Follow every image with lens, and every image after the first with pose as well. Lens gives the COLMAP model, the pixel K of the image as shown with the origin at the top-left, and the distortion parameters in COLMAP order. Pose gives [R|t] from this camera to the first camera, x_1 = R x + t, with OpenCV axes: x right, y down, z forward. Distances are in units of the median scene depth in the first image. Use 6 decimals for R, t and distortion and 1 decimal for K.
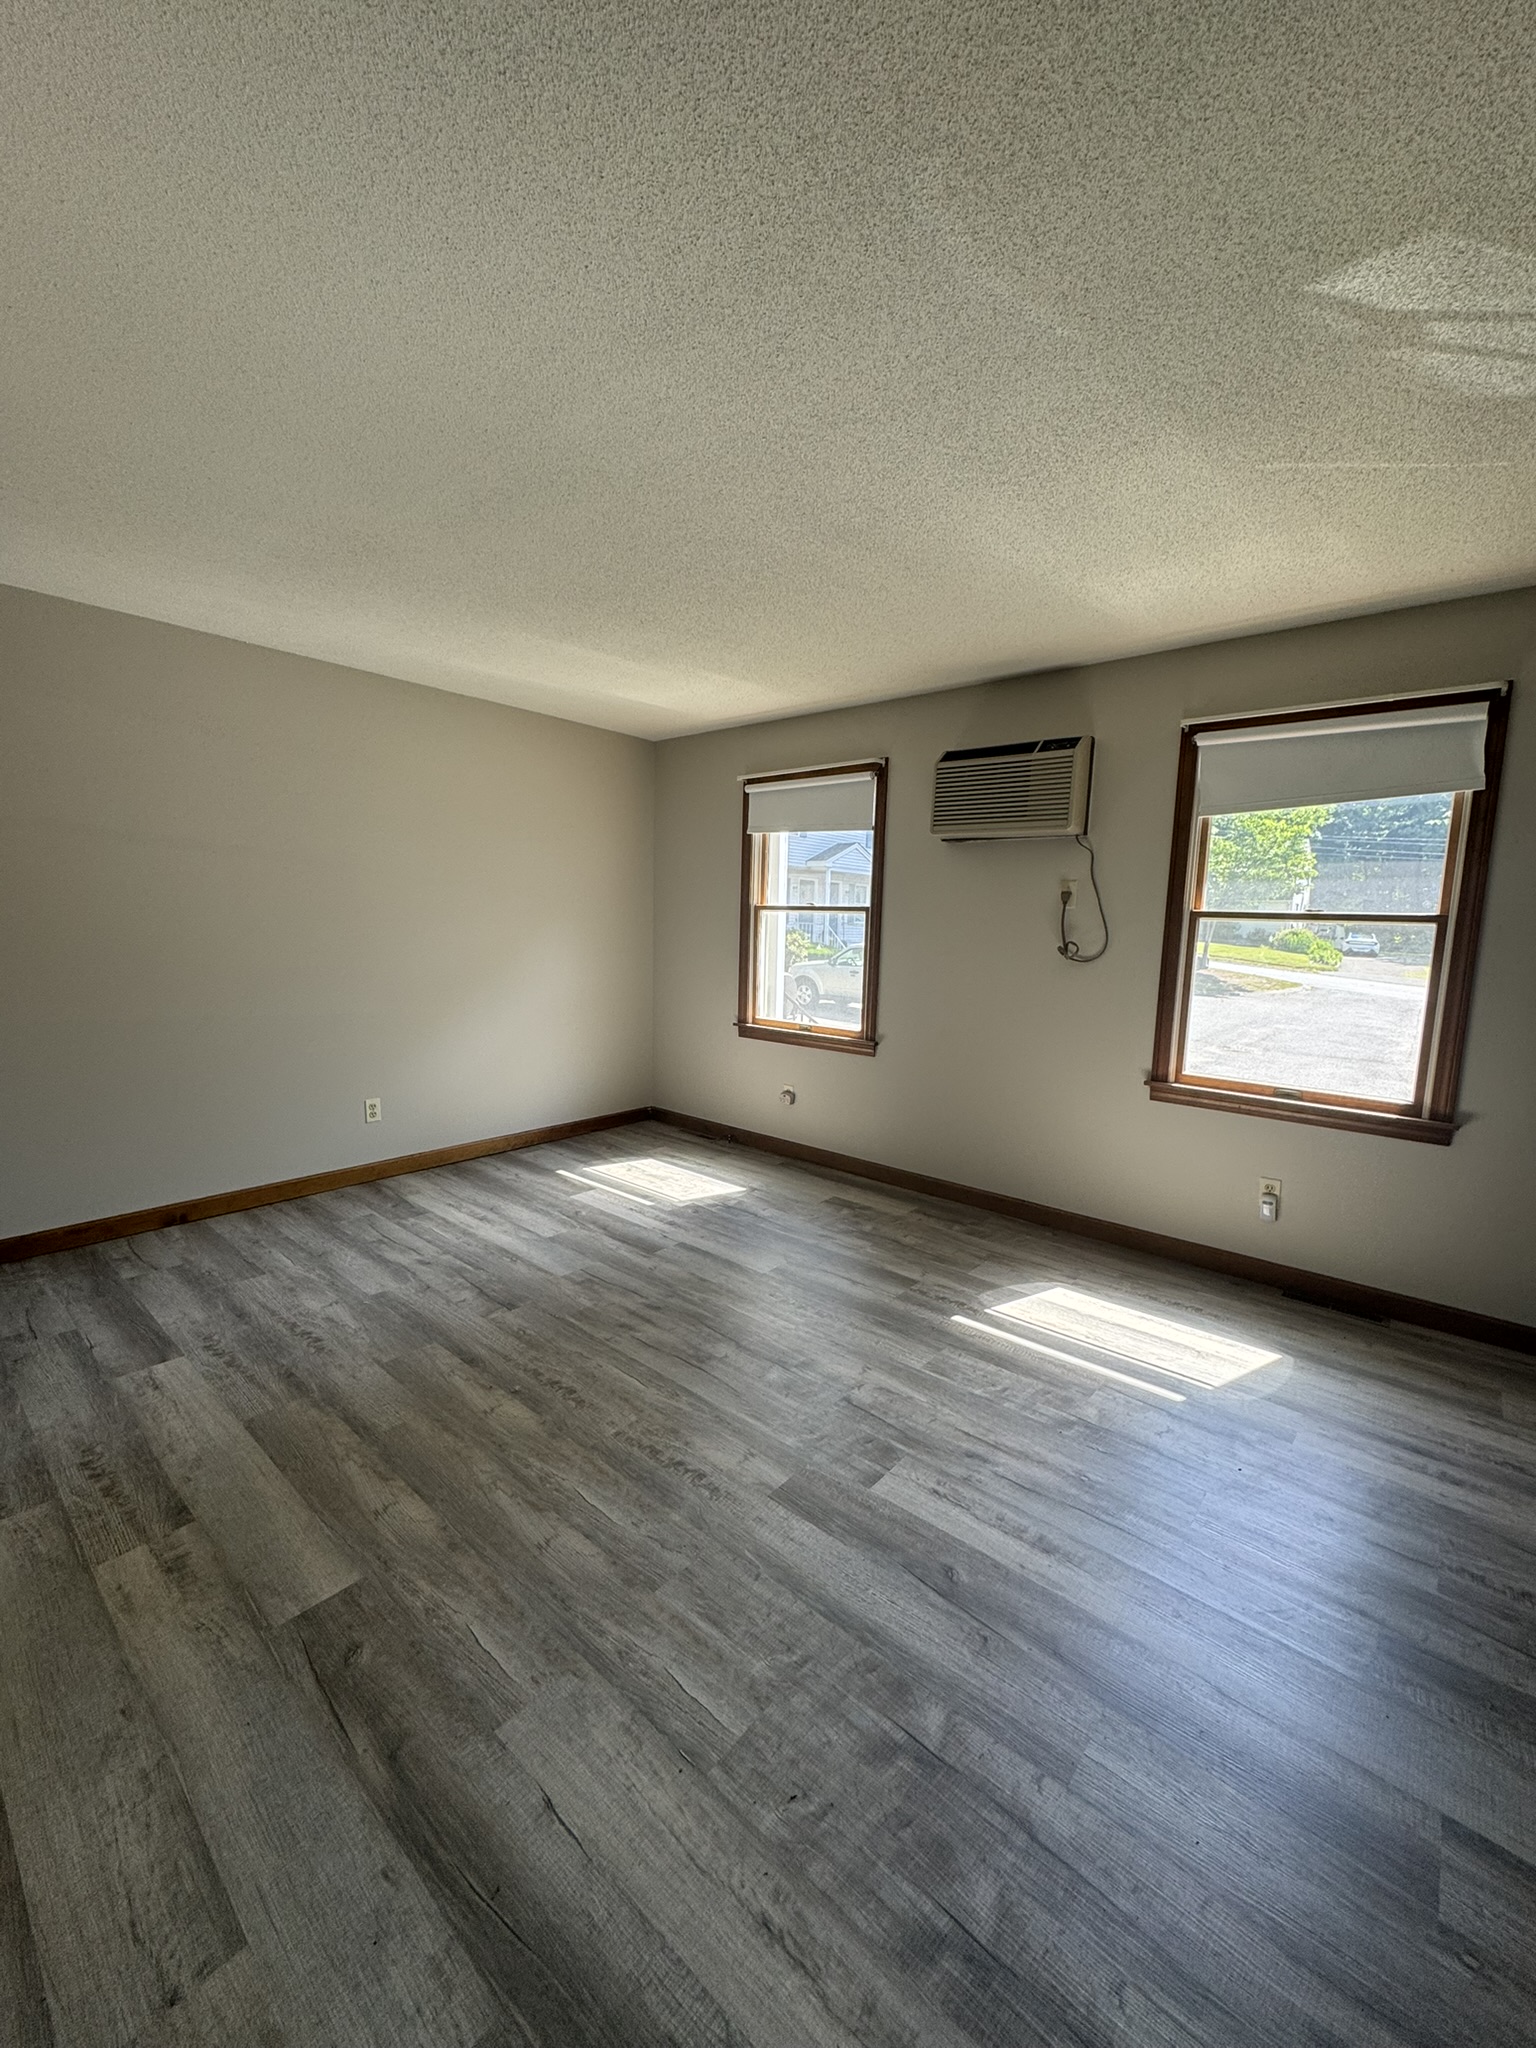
lens RADIAL K [[816.3, 0, 765.7], [0, 816.3, 1024.6], [0, 0, 1]] dist [-0.005678, 0.000330]
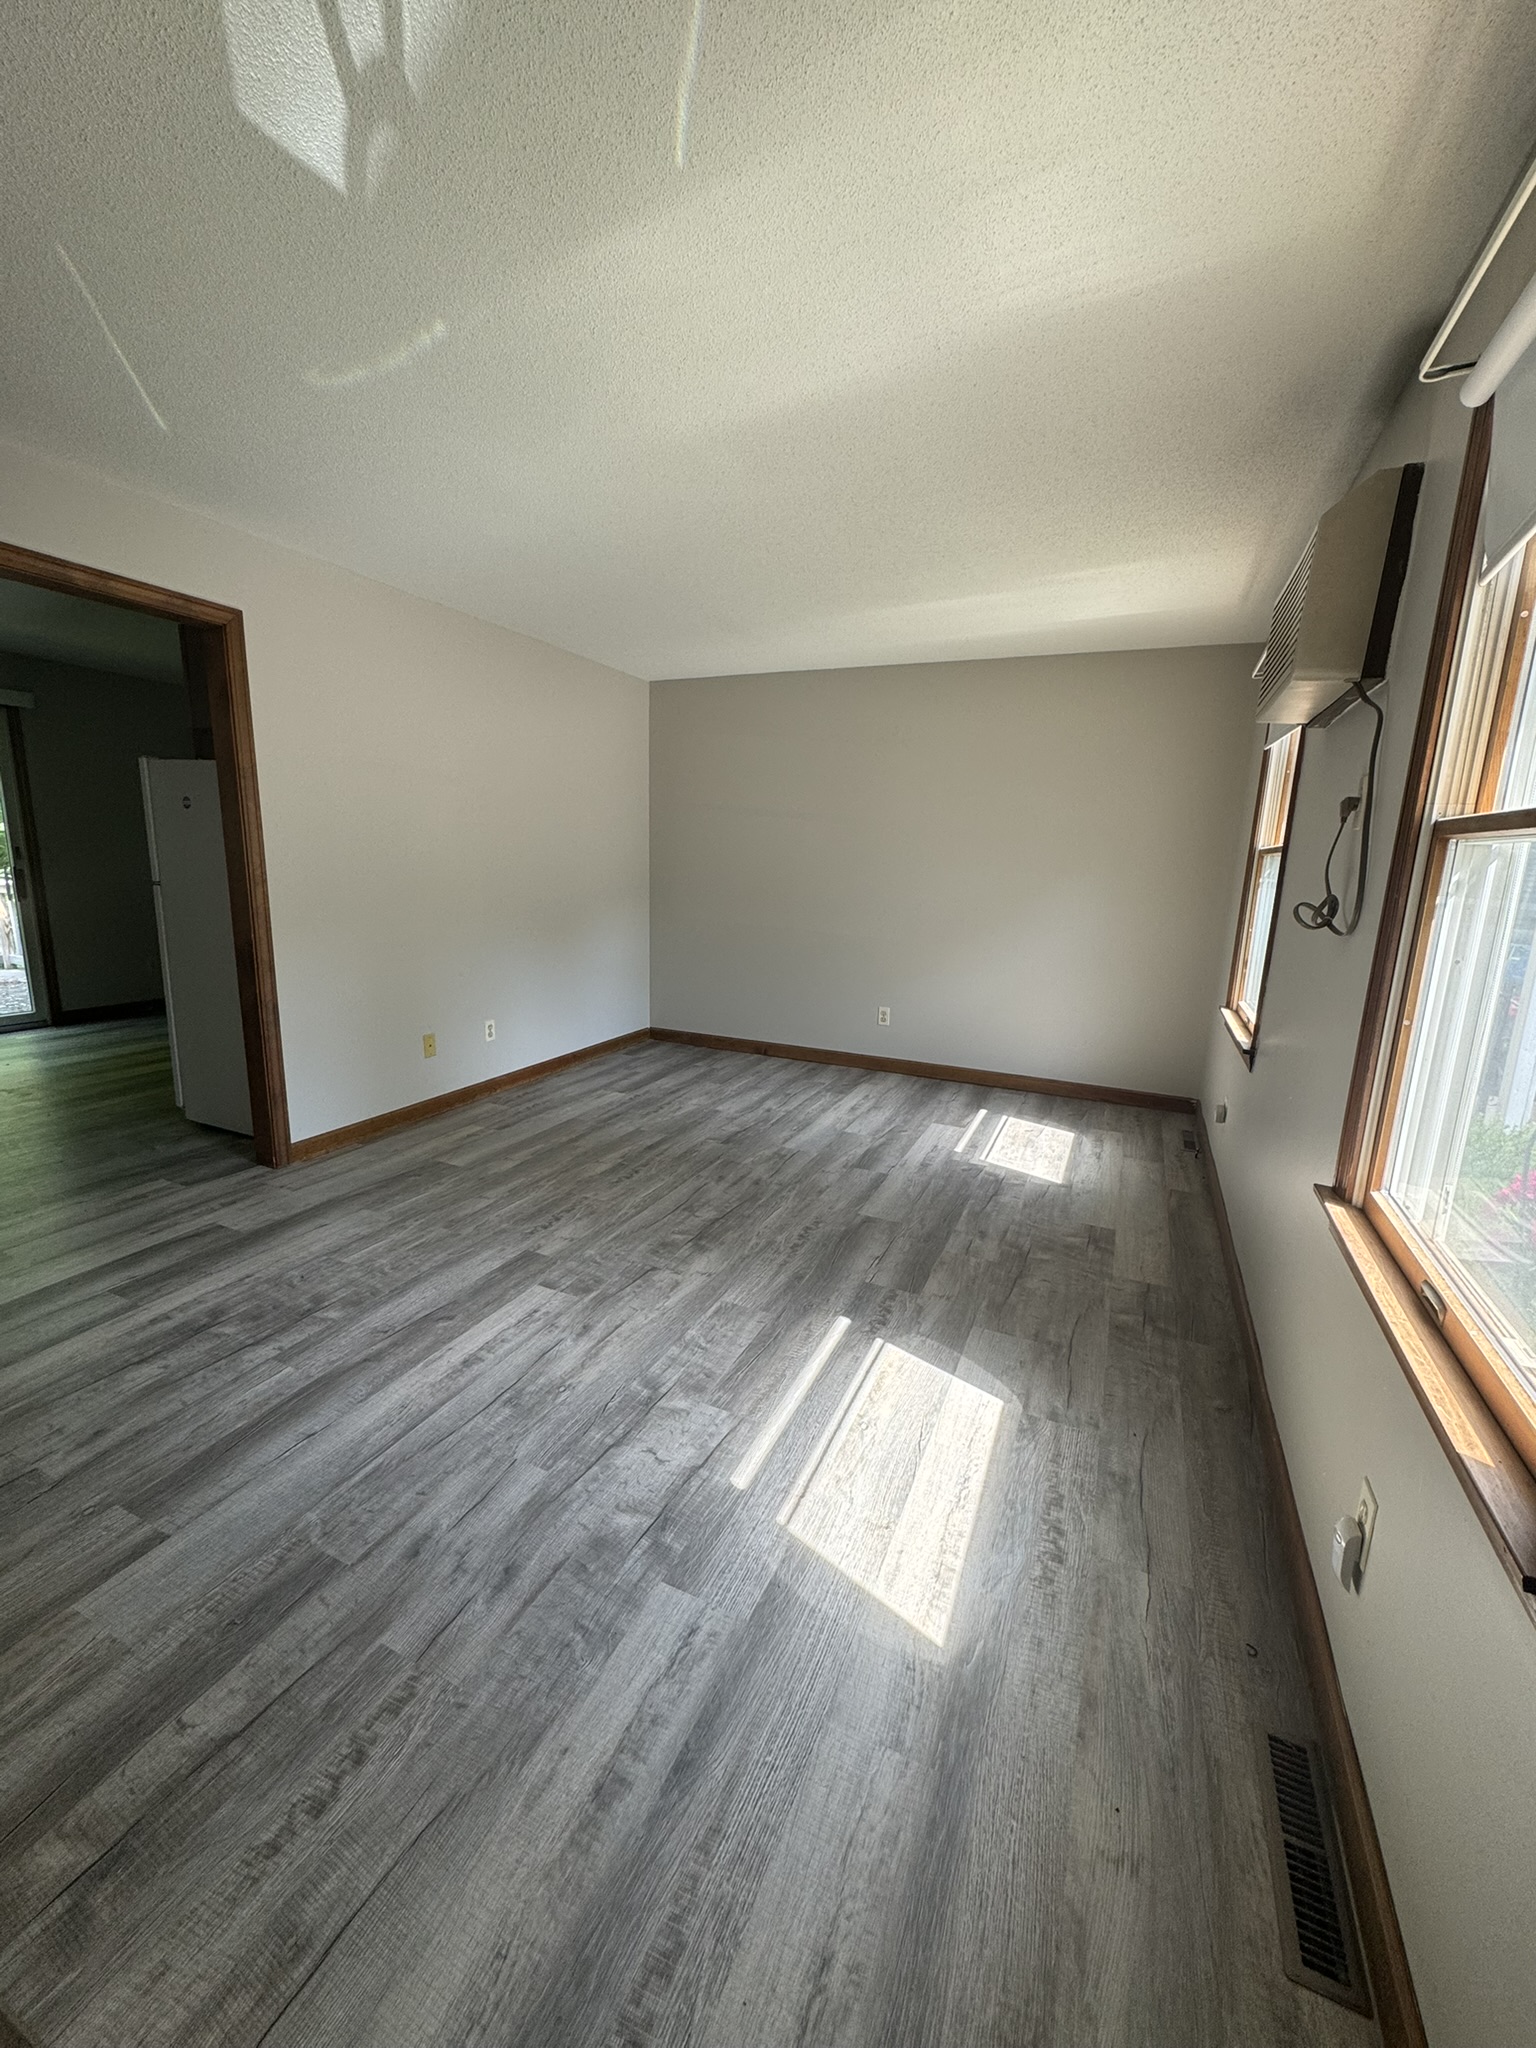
lens RADIAL K [[816.3, 0, 771.3], [0, 816.3, 1022.2], [0, 0, 1]] dist [-0.005678, 0.000330]
pose [[0.283787, 0.176252, -0.942550, 0.881052], [-0.147578, 0.979279, 0.138686, -0.047725], [0.947463, 0.099742, 0.303918, 0.583600]]
